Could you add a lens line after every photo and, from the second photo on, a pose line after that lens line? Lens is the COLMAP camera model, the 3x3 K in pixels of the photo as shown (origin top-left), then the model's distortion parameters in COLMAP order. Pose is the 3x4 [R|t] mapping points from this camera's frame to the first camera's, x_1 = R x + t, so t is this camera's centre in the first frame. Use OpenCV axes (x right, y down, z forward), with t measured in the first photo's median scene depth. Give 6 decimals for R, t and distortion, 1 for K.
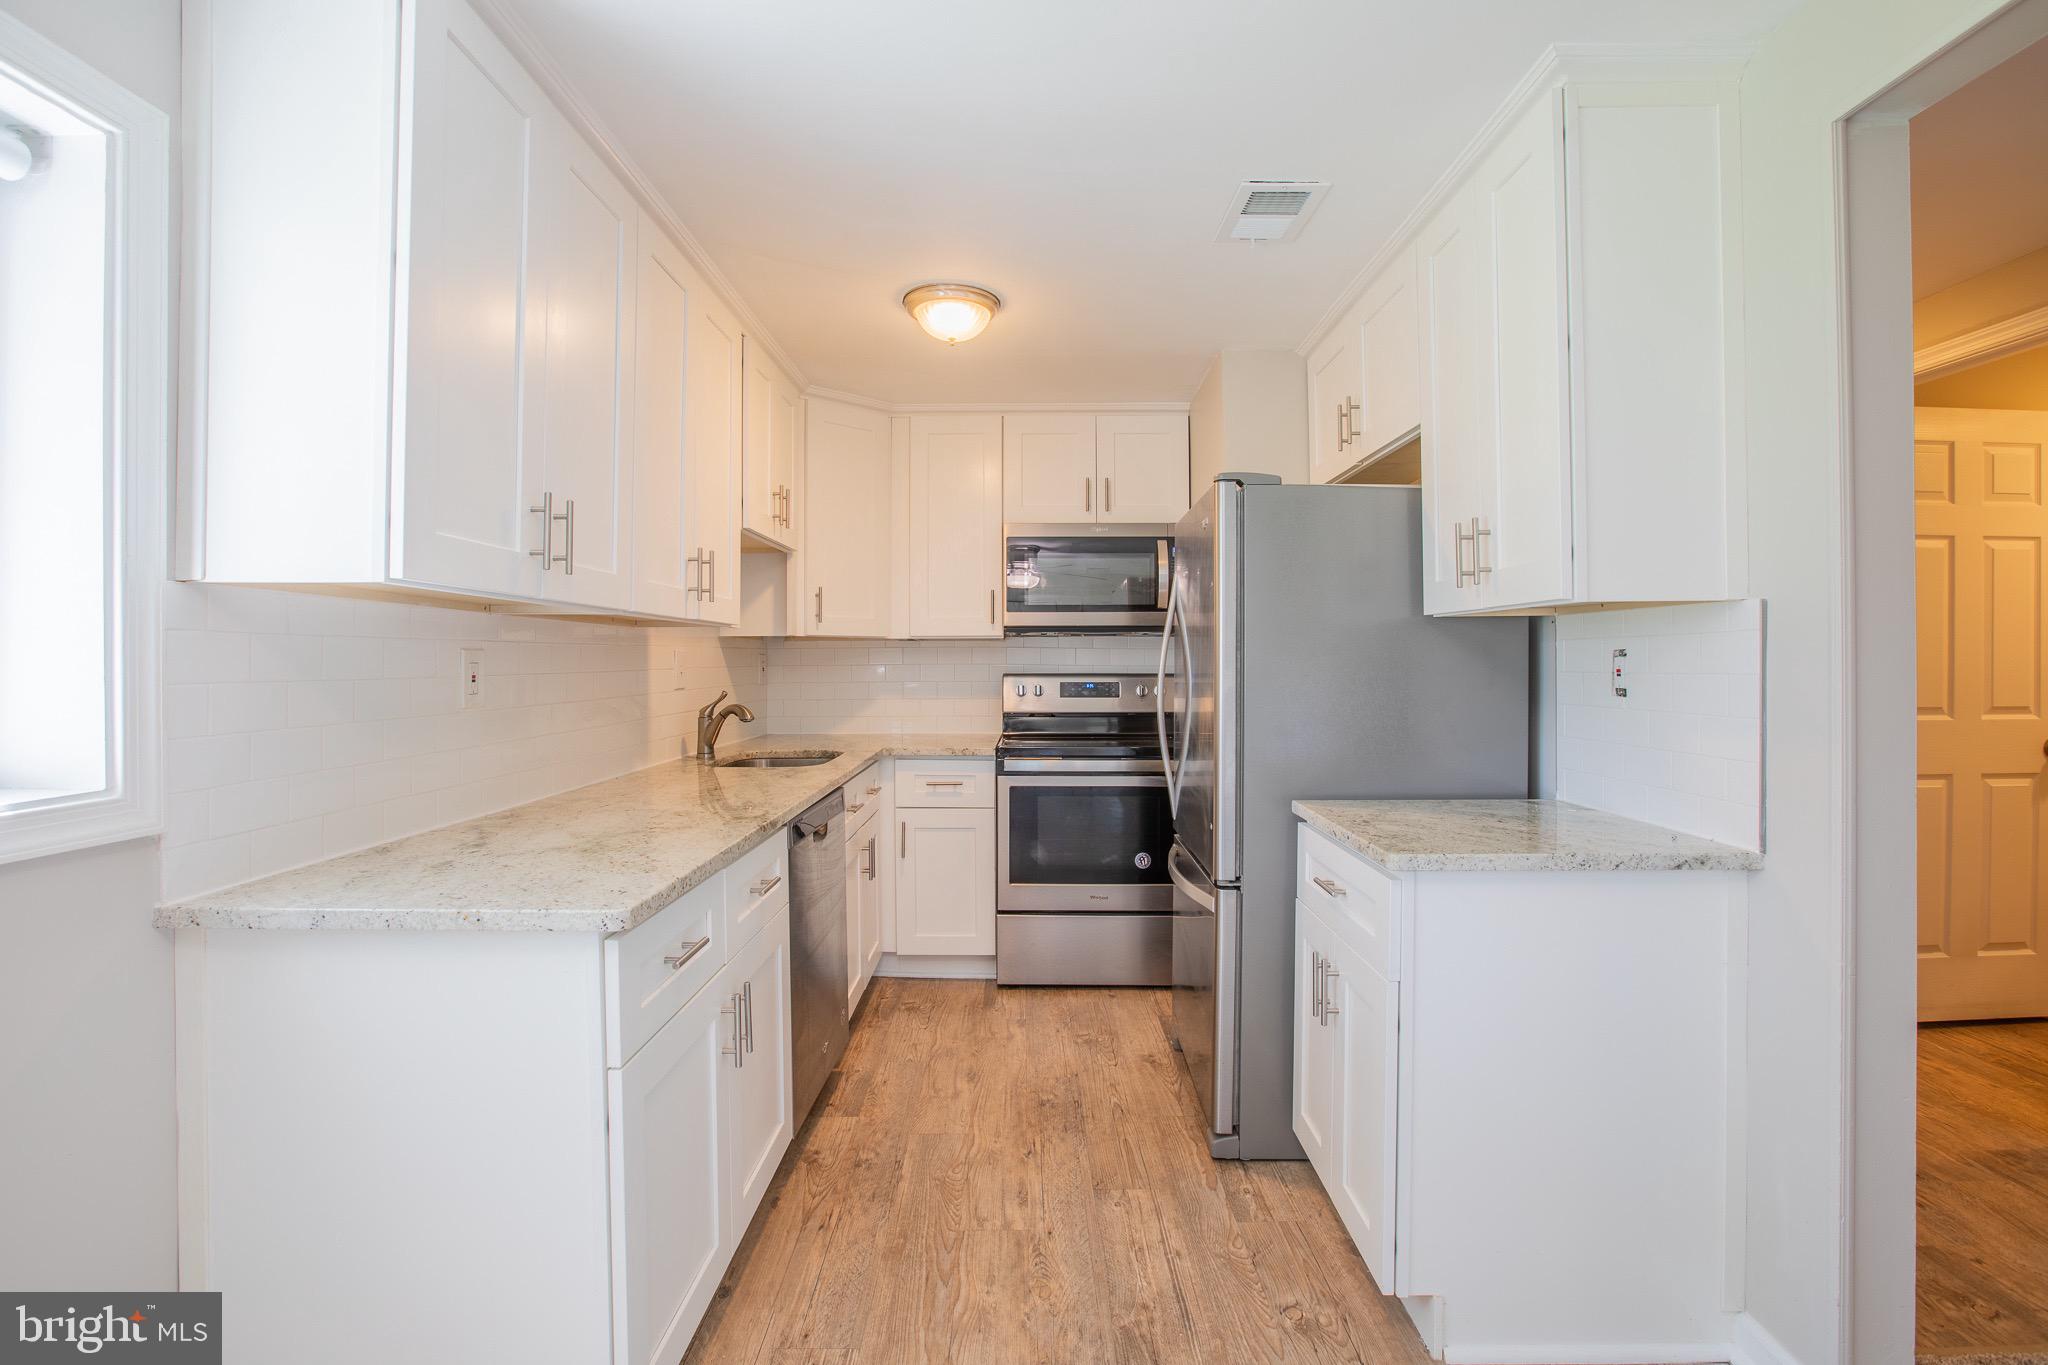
lens RADIAL K [[947.9, 0, 1031.8], [0, 947.9, 658.4], [0, 0, 1]] dist [-0.057267, 0.021780]
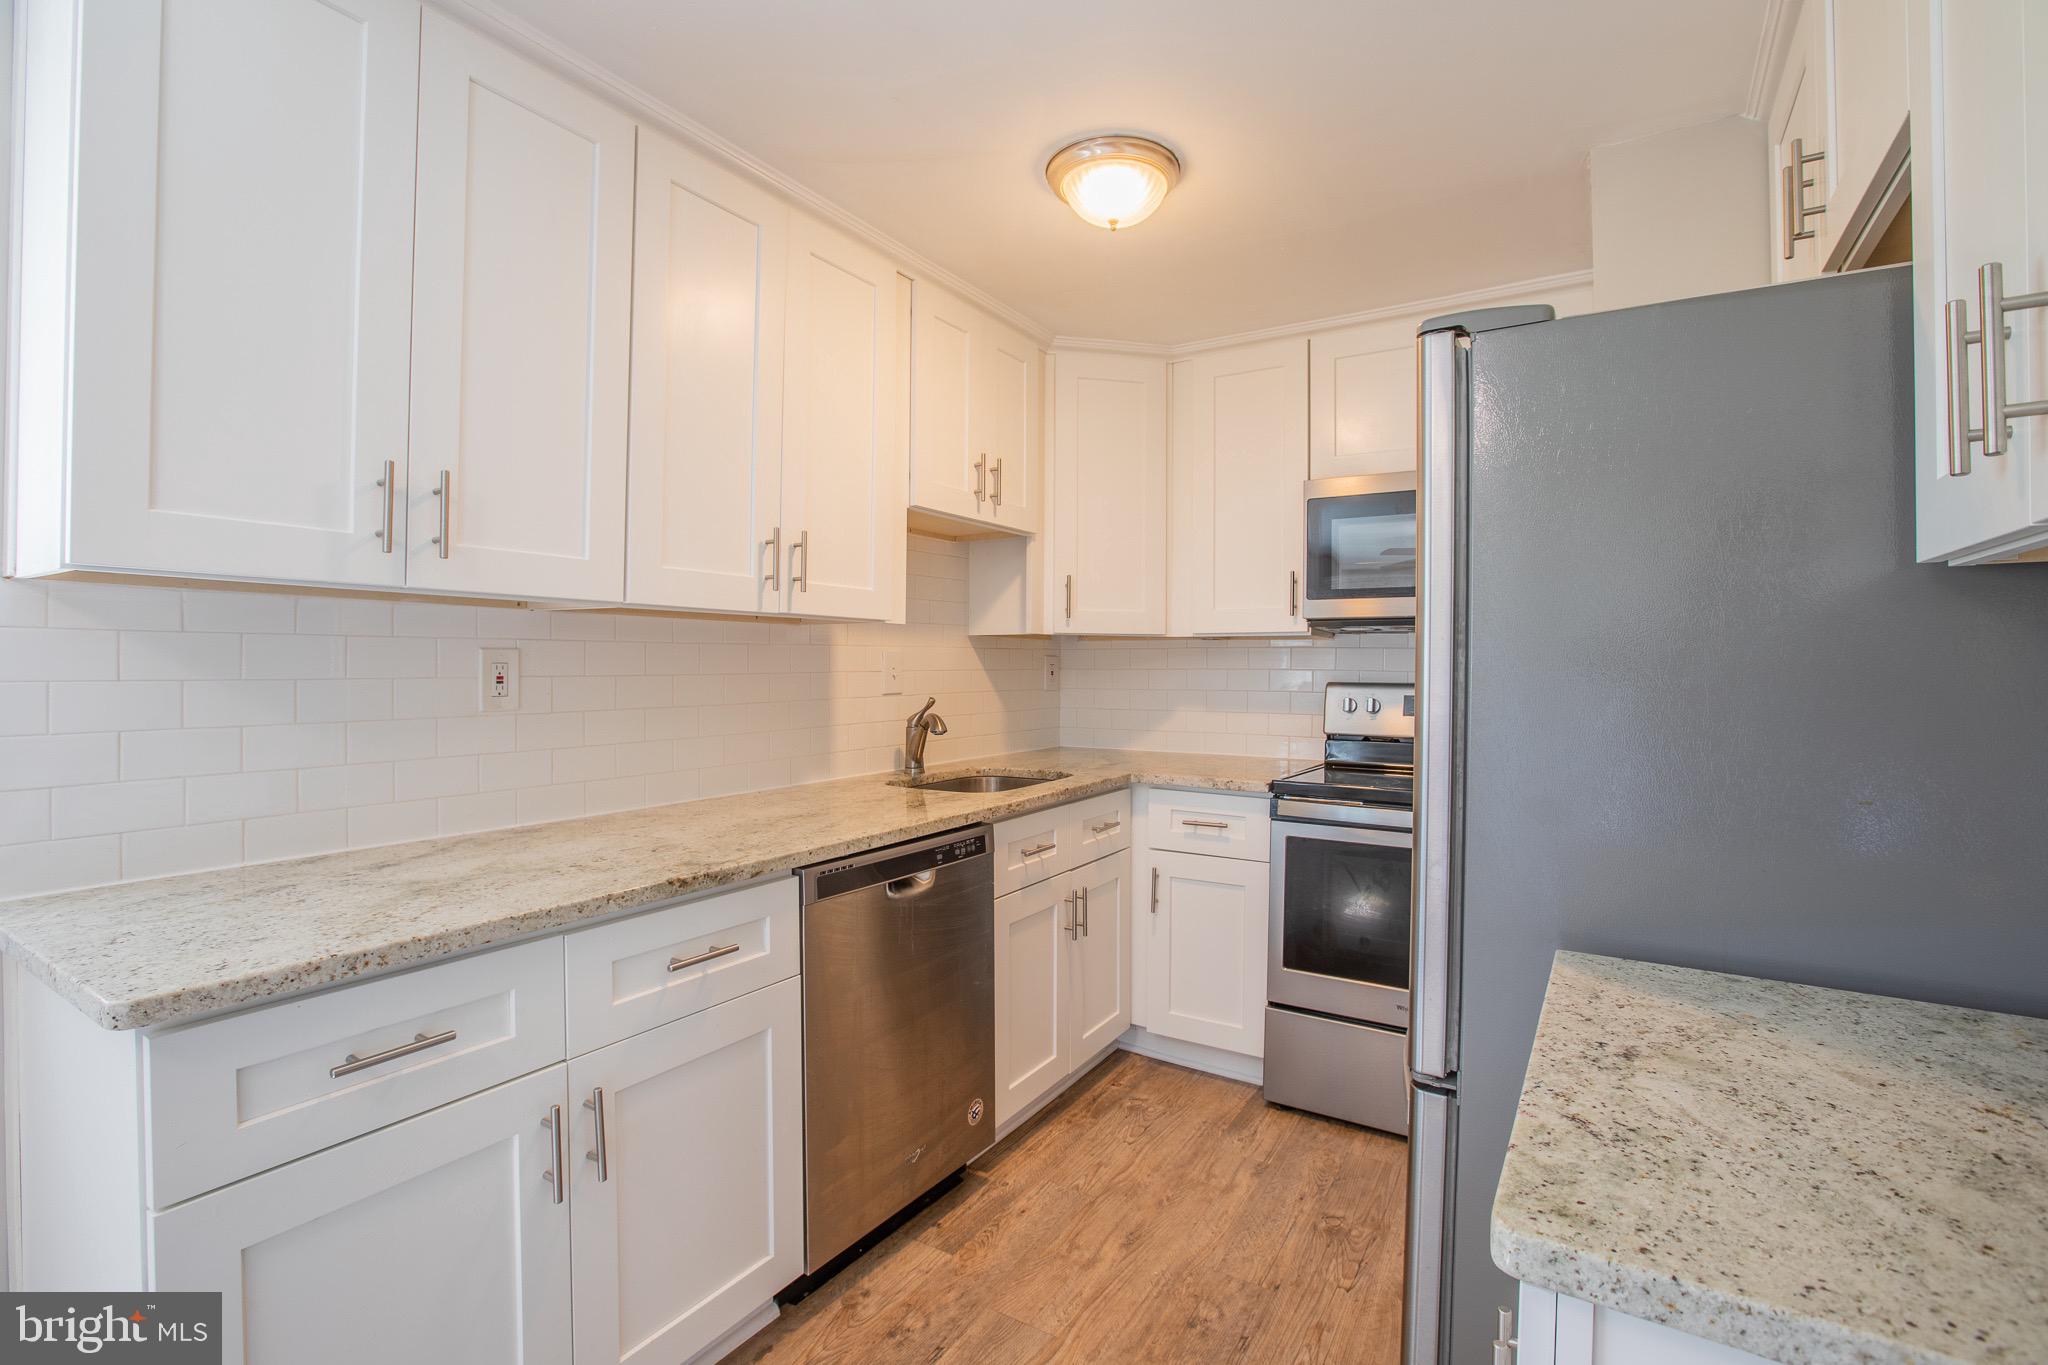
lens RADIAL K [[932.2, 0, 1037.3], [0, 932.2, 670.6], [0, 0, 1]] dist [-0.056341, 0.029223]
pose [[0.845548, 0.009405, -0.533817, 0.250887], [-0.004450, 0.999934, 0.010568, -0.000021], [0.533881, -0.006560, 0.845534, 0.371953]]
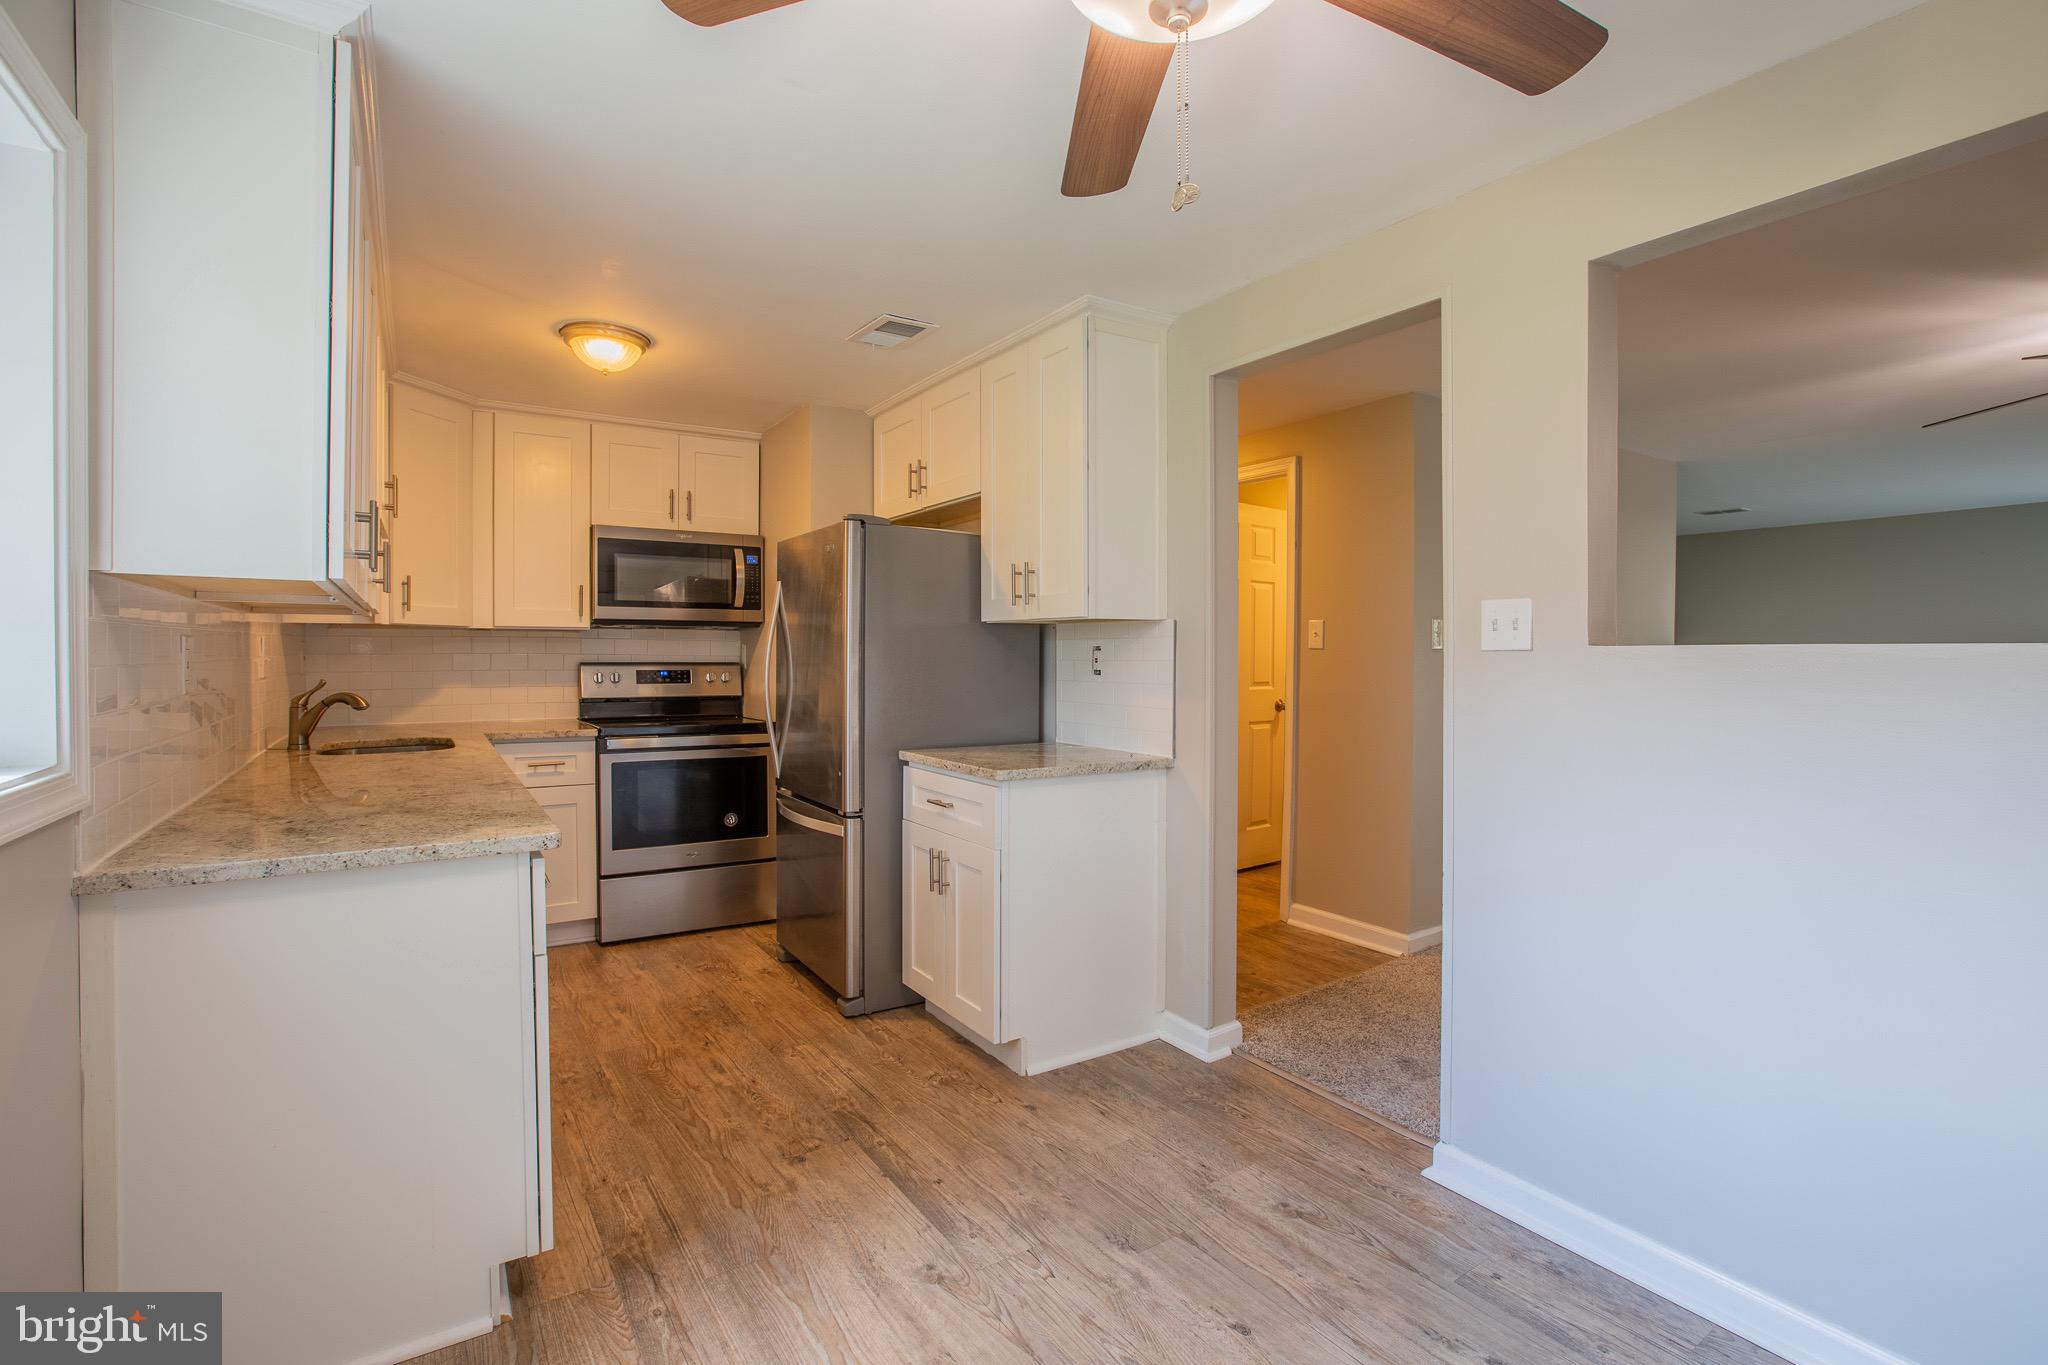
lens RADIAL K [[947.9, 0, 1031.8], [0, 947.9, 658.4], [0, 0, 1]] dist [-0.057267, 0.021780]
pose [[0.829734, 0.001714, 0.558157, -0.292894], [-0.006970, 0.999949, 0.007292, 0.000506], [-0.558116, -0.009941, 0.829704, -0.238803]]
